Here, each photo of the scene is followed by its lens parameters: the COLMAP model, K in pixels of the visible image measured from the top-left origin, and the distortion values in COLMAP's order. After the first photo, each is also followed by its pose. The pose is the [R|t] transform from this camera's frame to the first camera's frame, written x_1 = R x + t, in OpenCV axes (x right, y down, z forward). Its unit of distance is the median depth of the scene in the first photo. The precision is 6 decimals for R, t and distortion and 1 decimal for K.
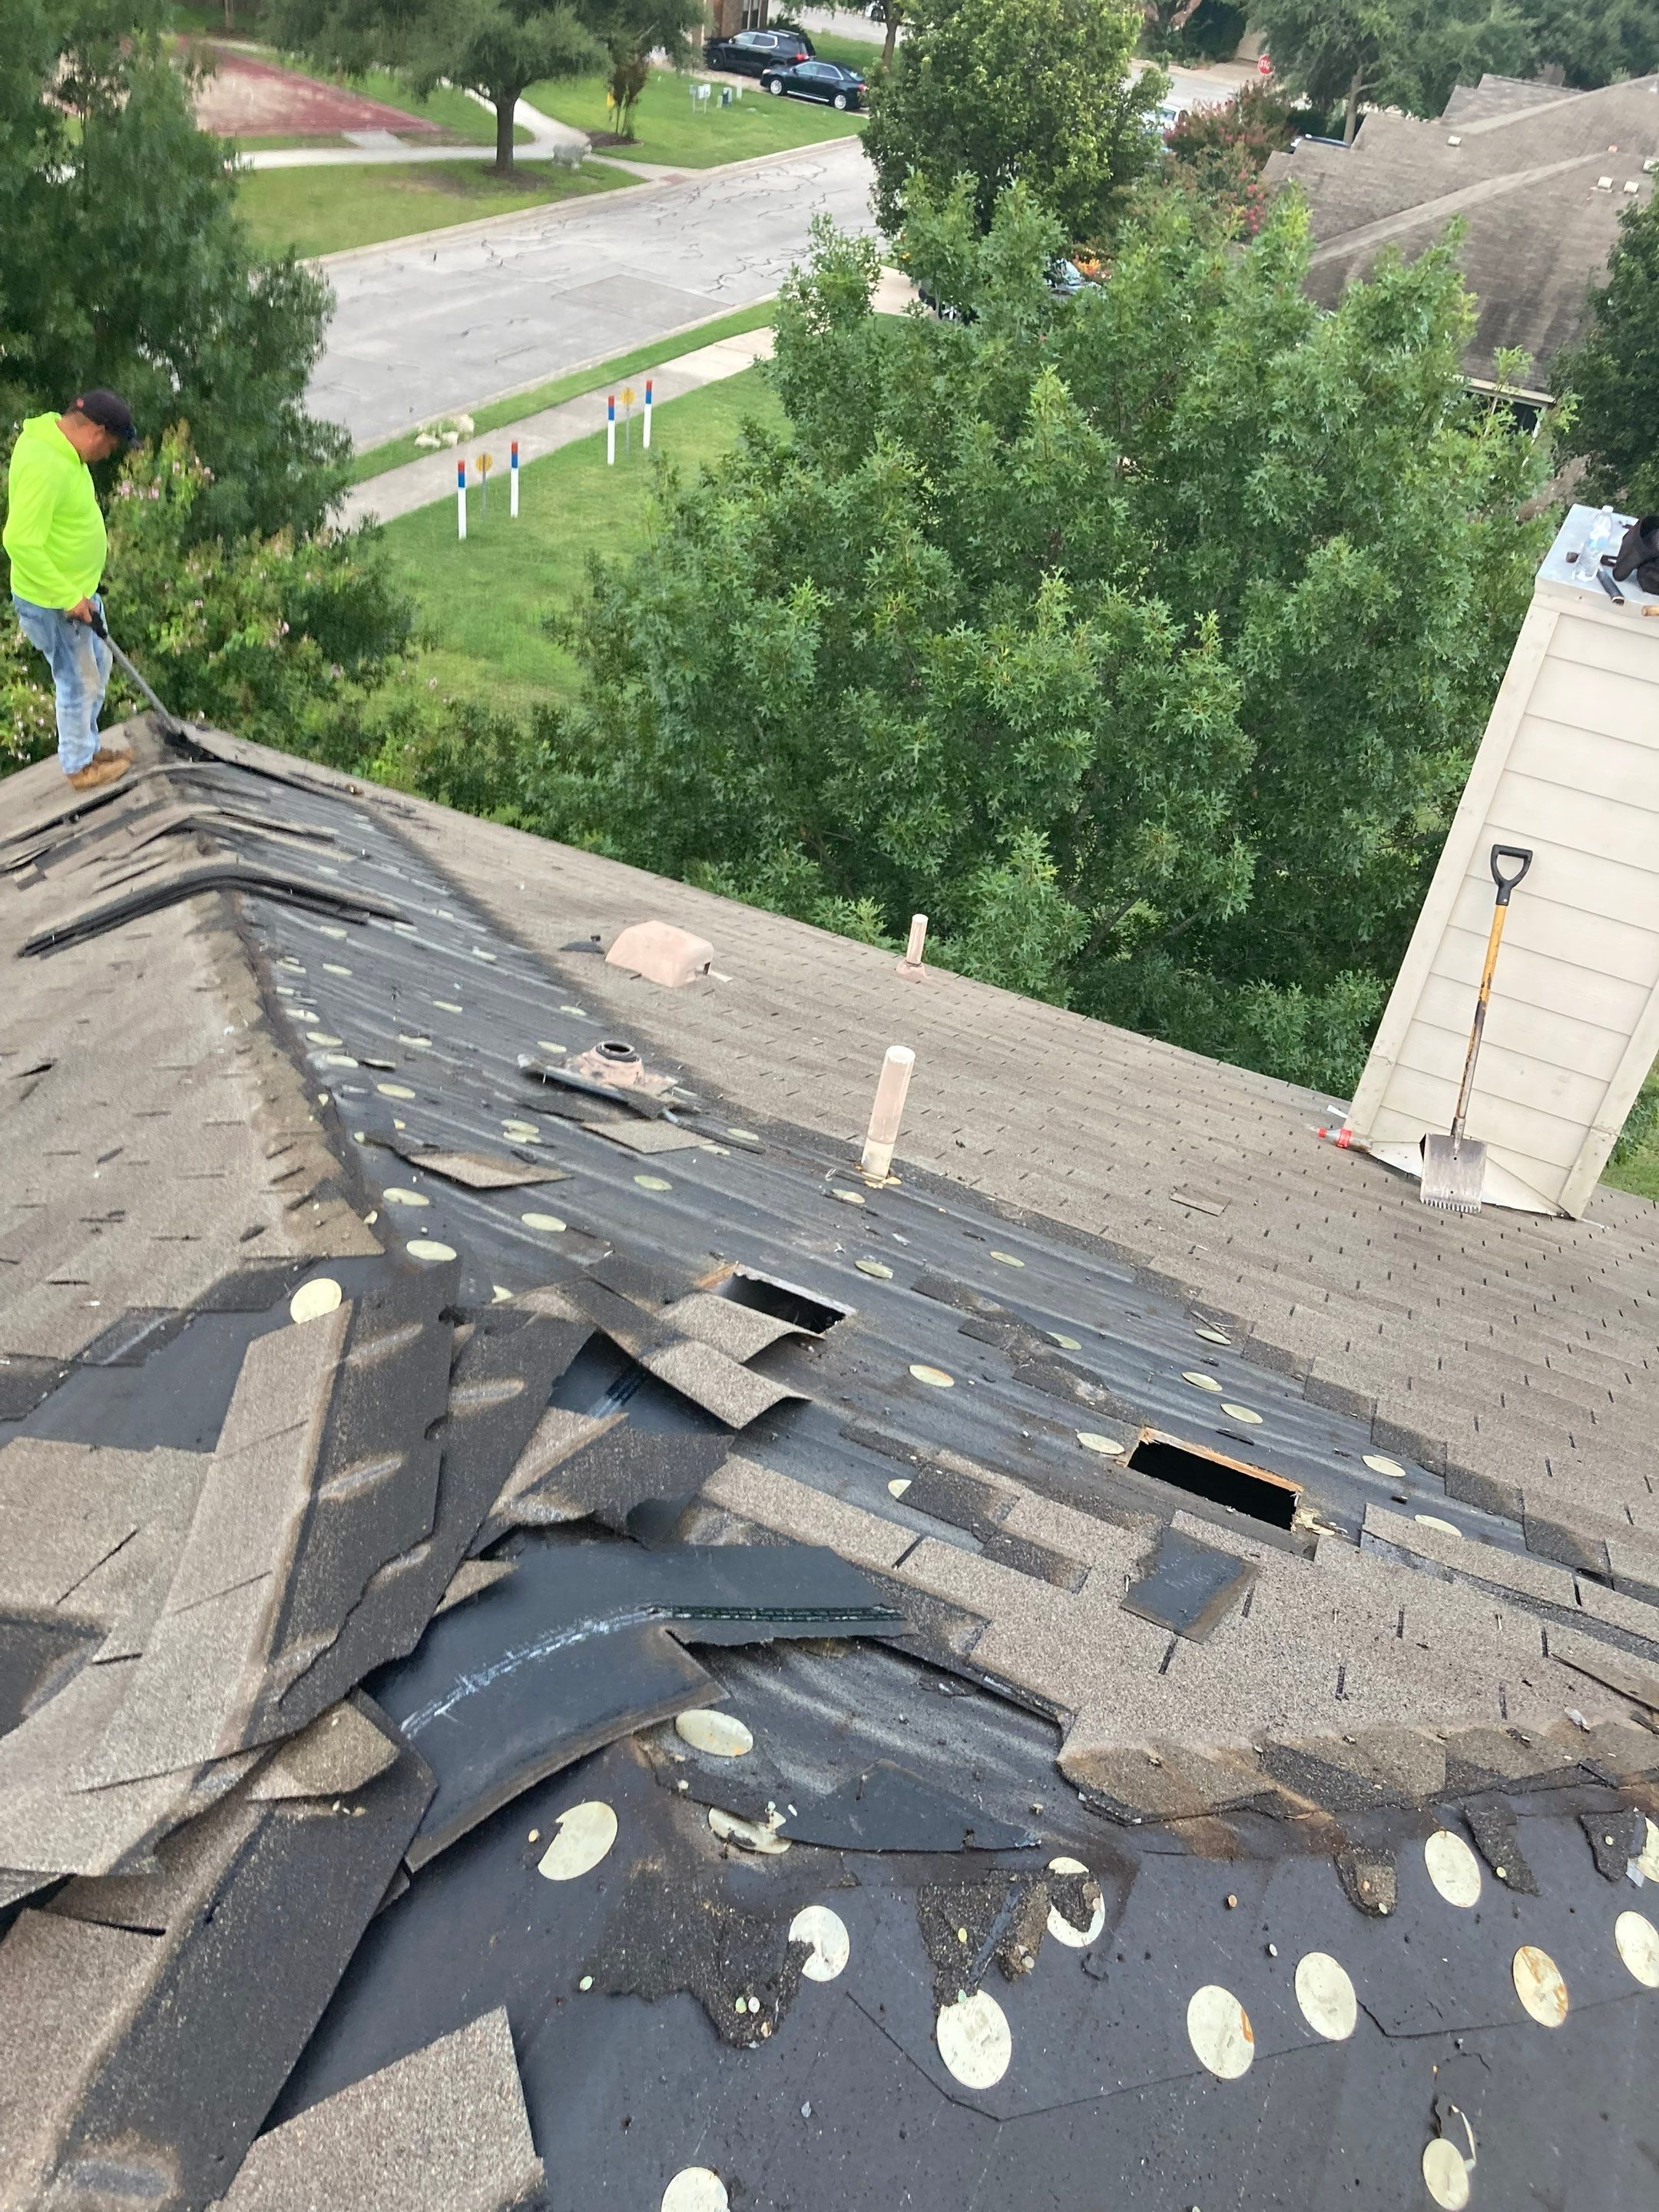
lens RADIAL K [[1739.1, 0, 928.6], [0, 1739.1, 1107.4], [0, 0, 1]] dist [-0.016641, 0.005098]
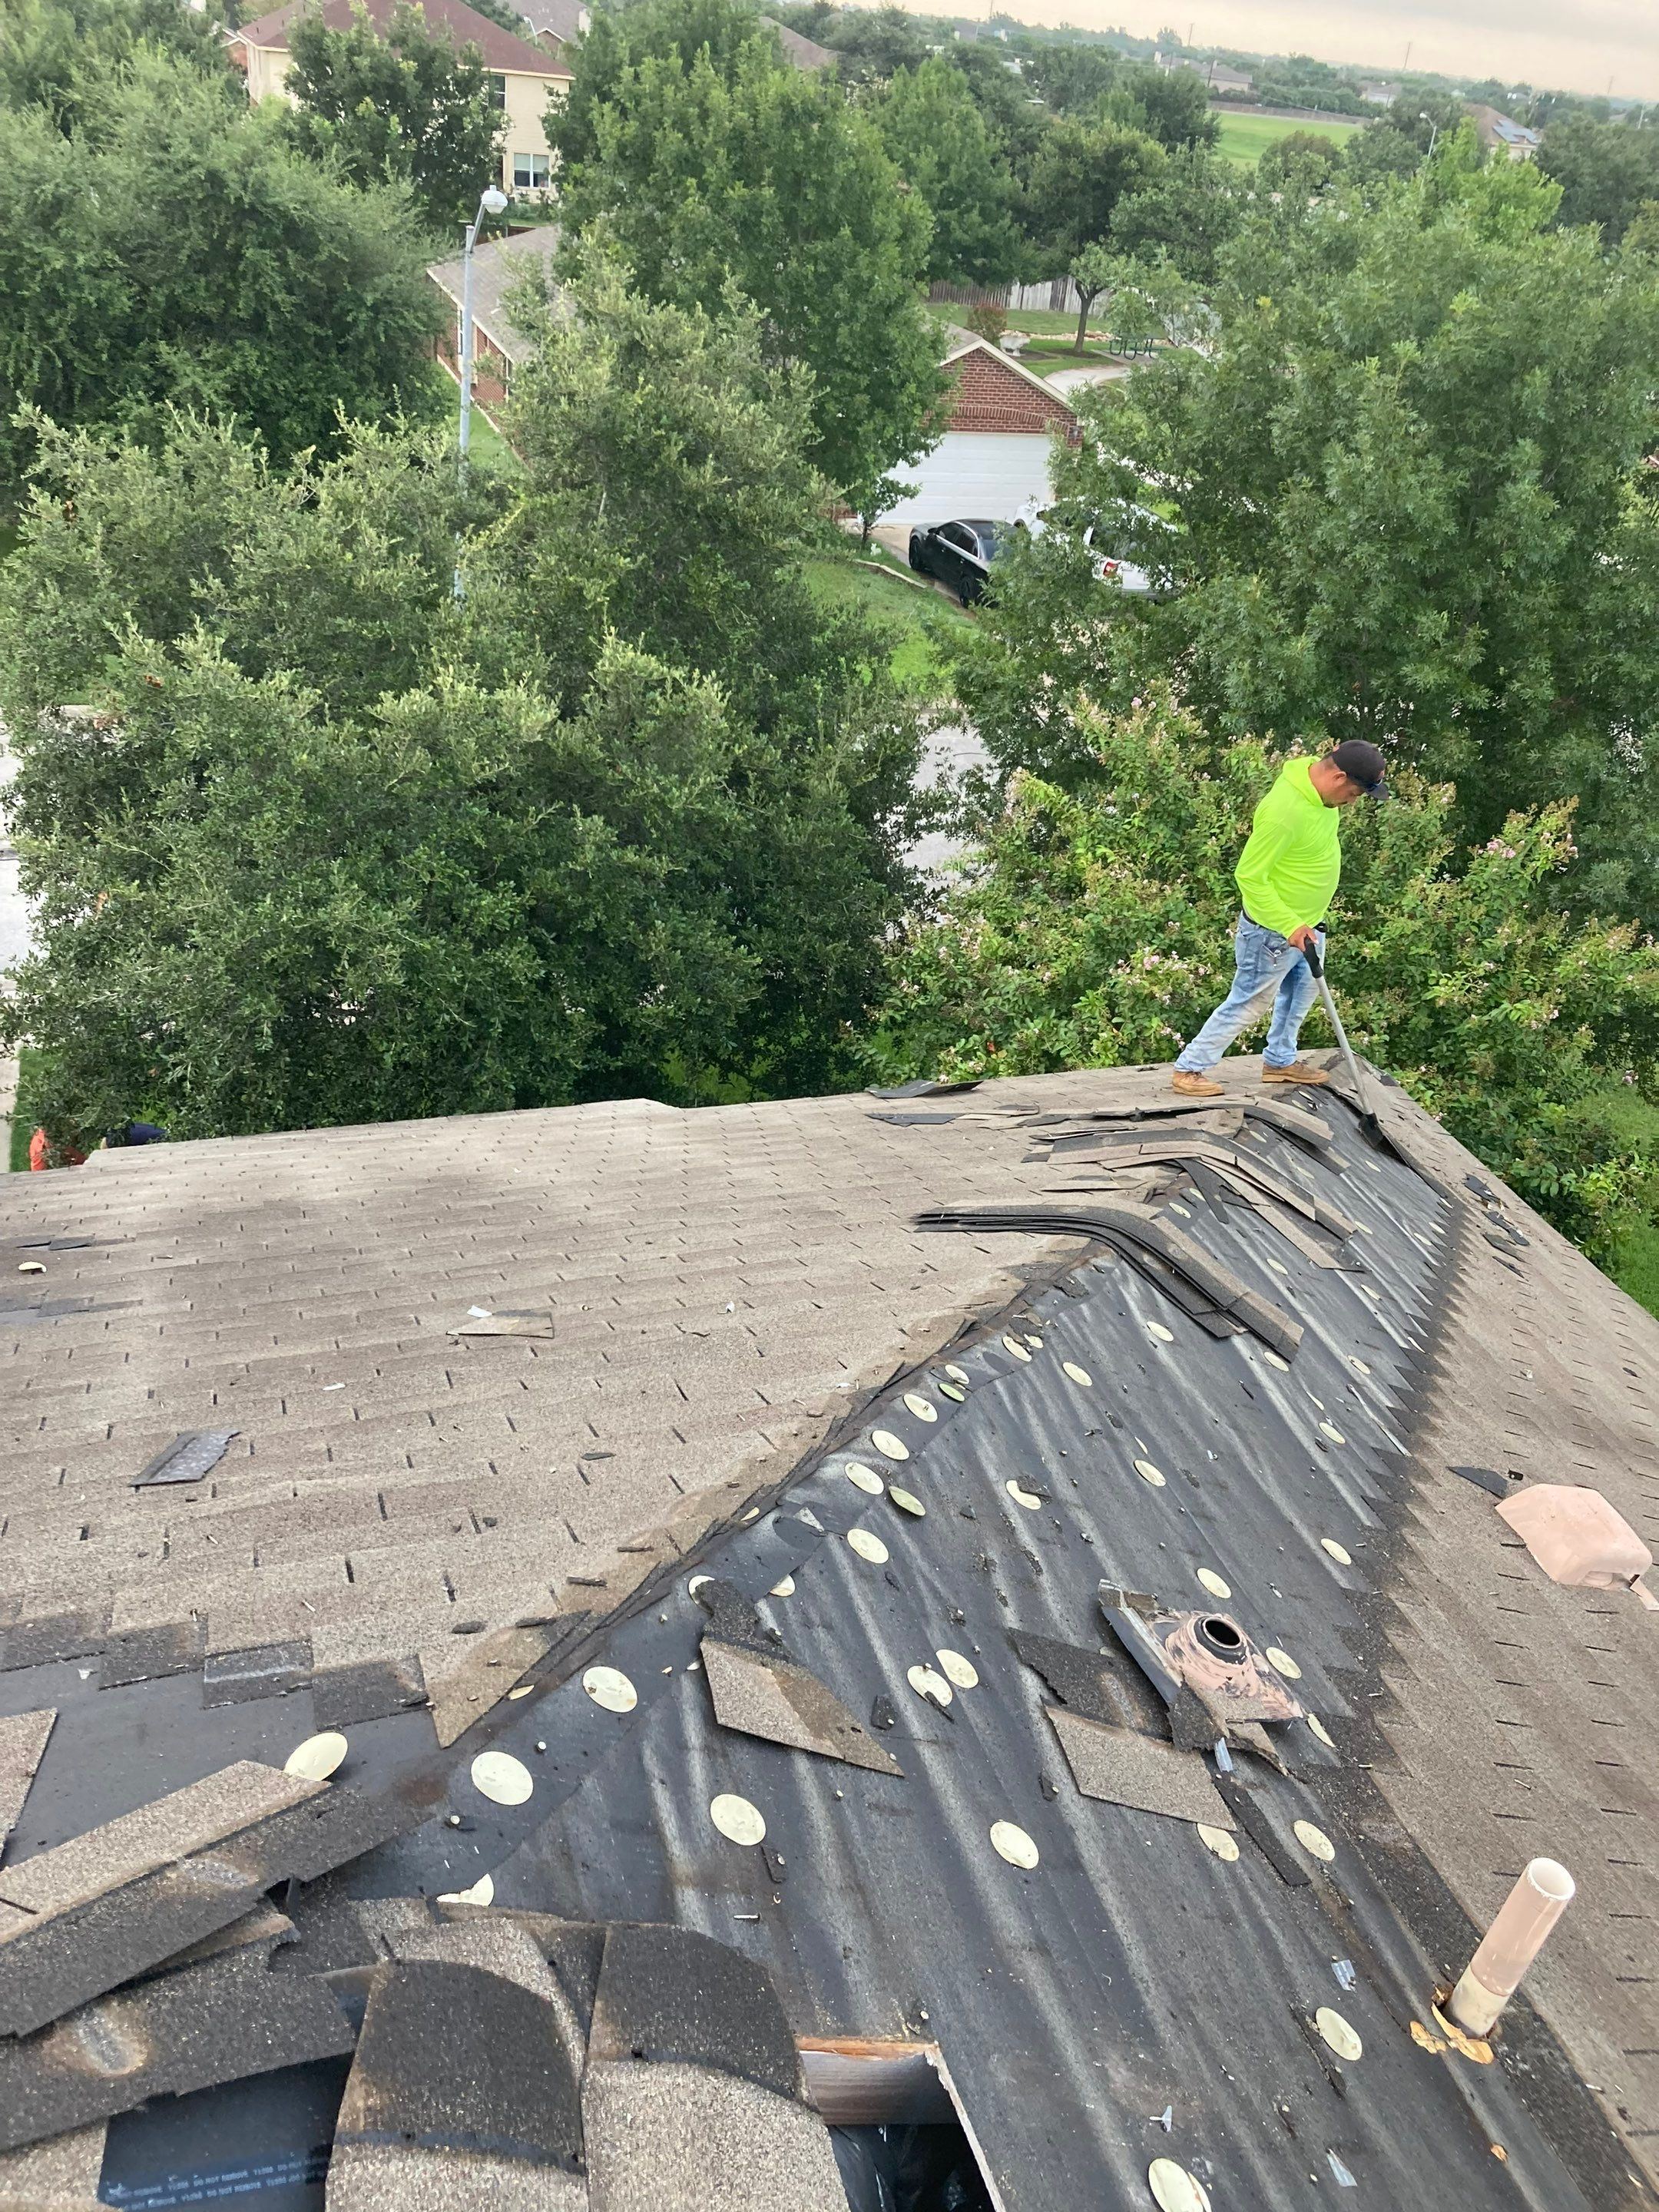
lens RADIAL K [[1807.3, 0, 829.5], [0, 1807.3, 1106.0], [0, 0, 1]] dist [0.039870, -0.056620]
pose [[0.674442, 0.331544, -0.659702, 0.087451], [-0.459803, 0.887698, -0.023948, -0.083208], [0.577676, 0.319484, 0.751146, 0.146997]]
